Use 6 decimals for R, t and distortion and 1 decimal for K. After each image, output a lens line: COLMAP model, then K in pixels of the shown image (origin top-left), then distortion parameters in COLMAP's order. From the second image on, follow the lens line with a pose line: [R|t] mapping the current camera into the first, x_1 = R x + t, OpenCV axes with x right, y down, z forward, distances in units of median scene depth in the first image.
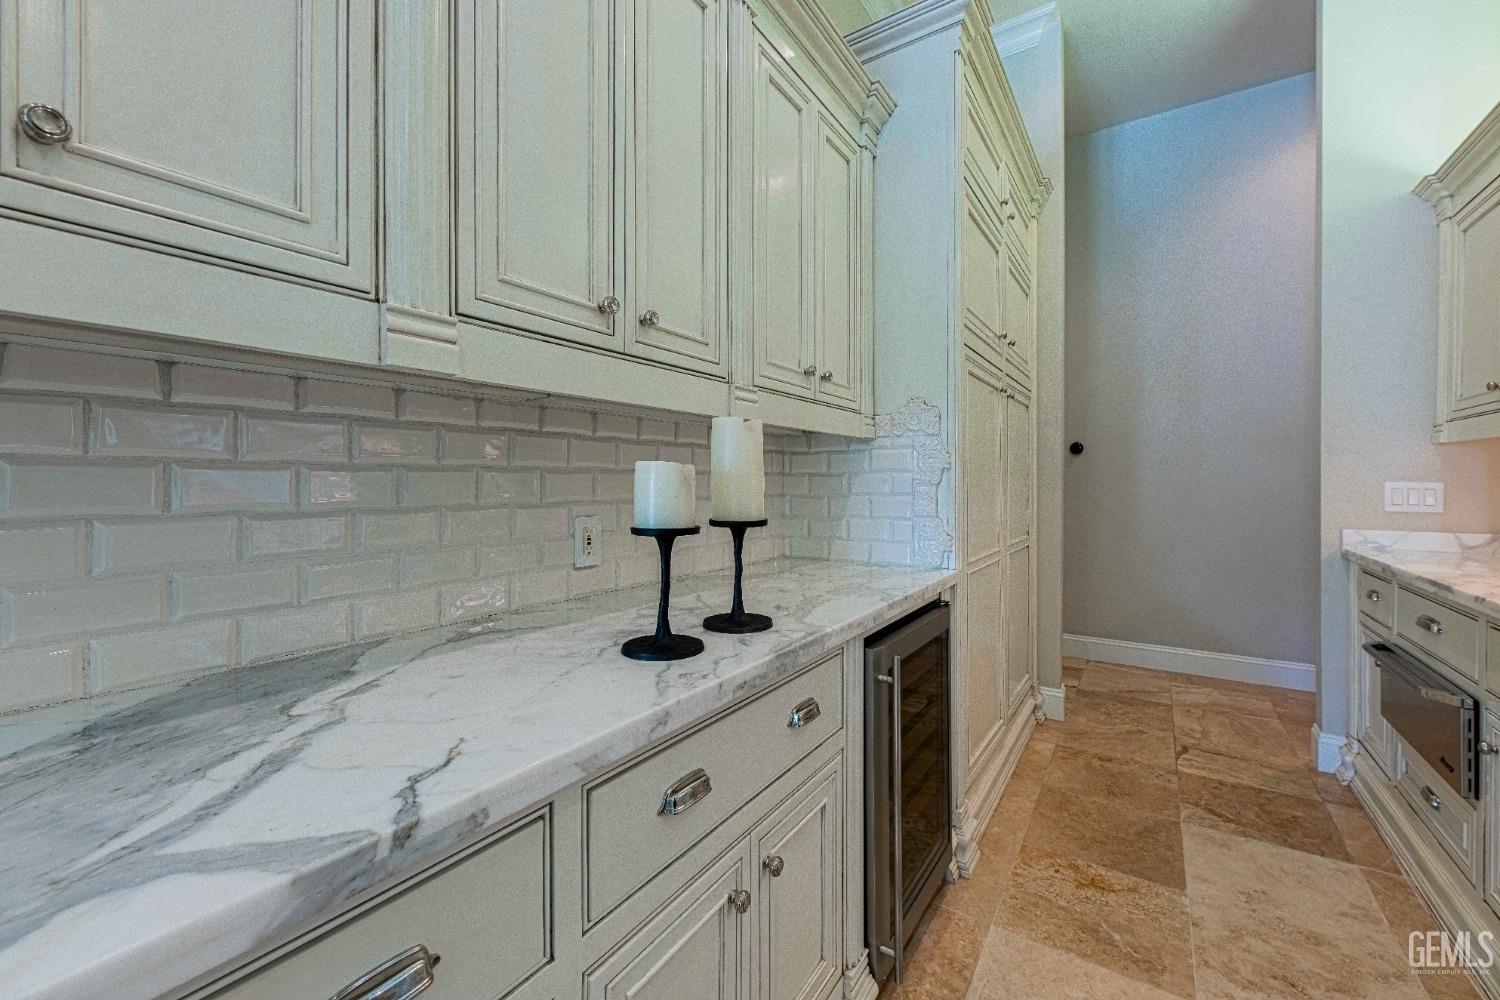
lens RADIAL K [[607.3, 0, 751.1], [0, 607.3, 482.8], [0, 0, 1]] dist [-0.000668, -0.000365]
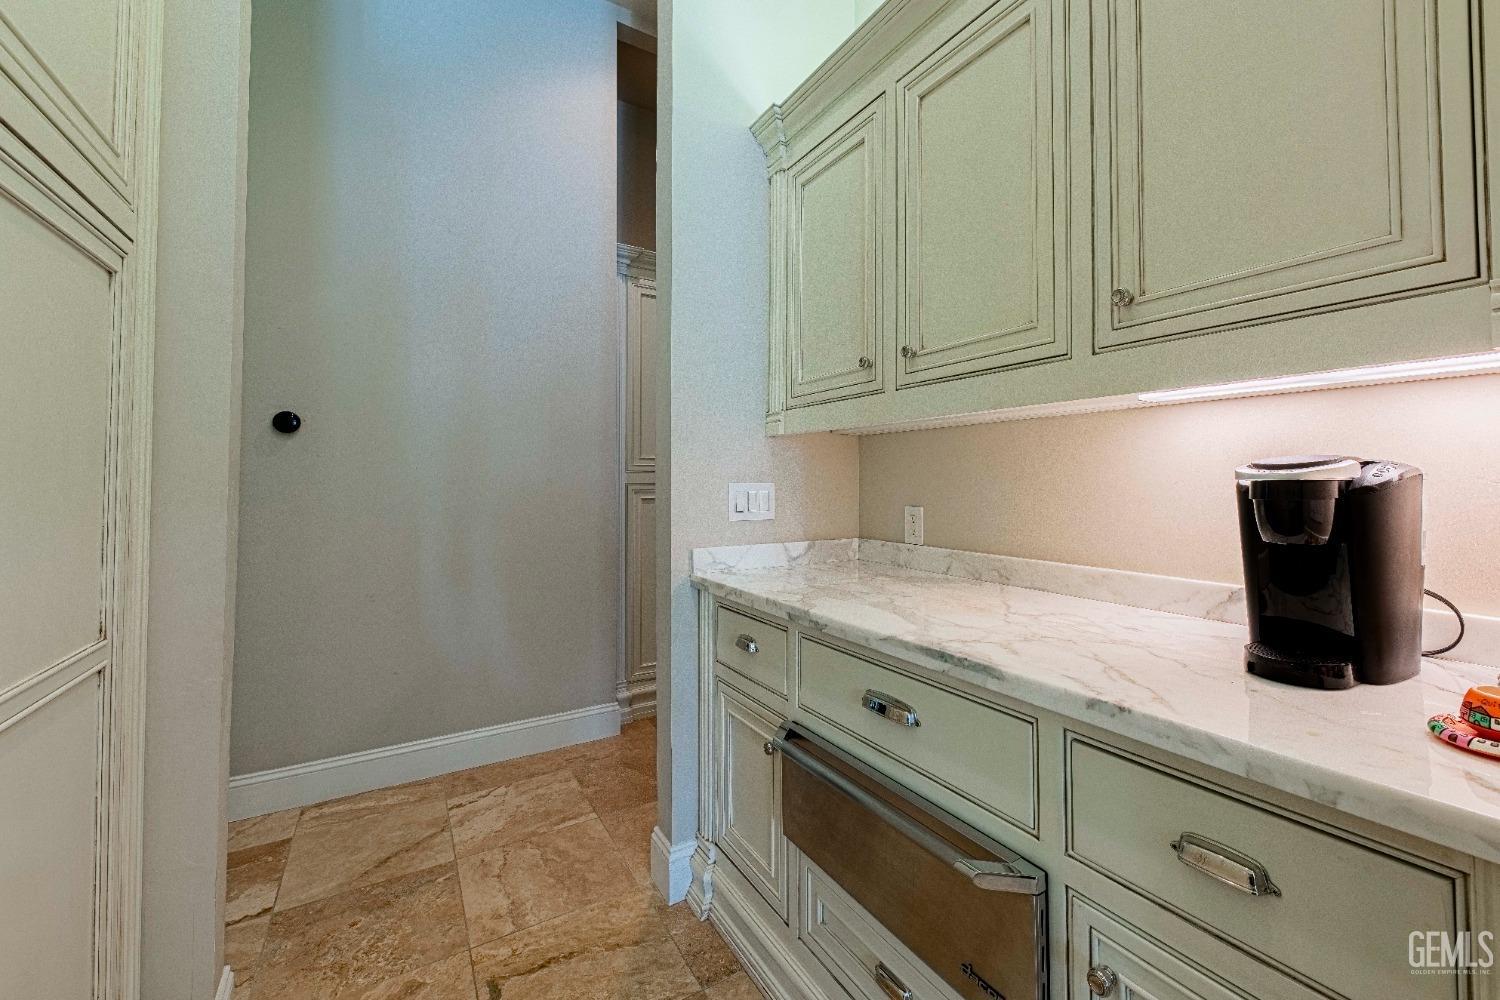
lens RADIAL K [[622.5, 0, 799.4], [0, 622.5, 465.3], [0, 0, 1]] dist [0.000022, 0.000001]
pose [[0.397282, 0.024186, 0.917378, 0.352785], [0.002976, 0.999613, -0.027643, -0.001102], [-0.917692, 0.013712, 0.397056, 0.604641]]
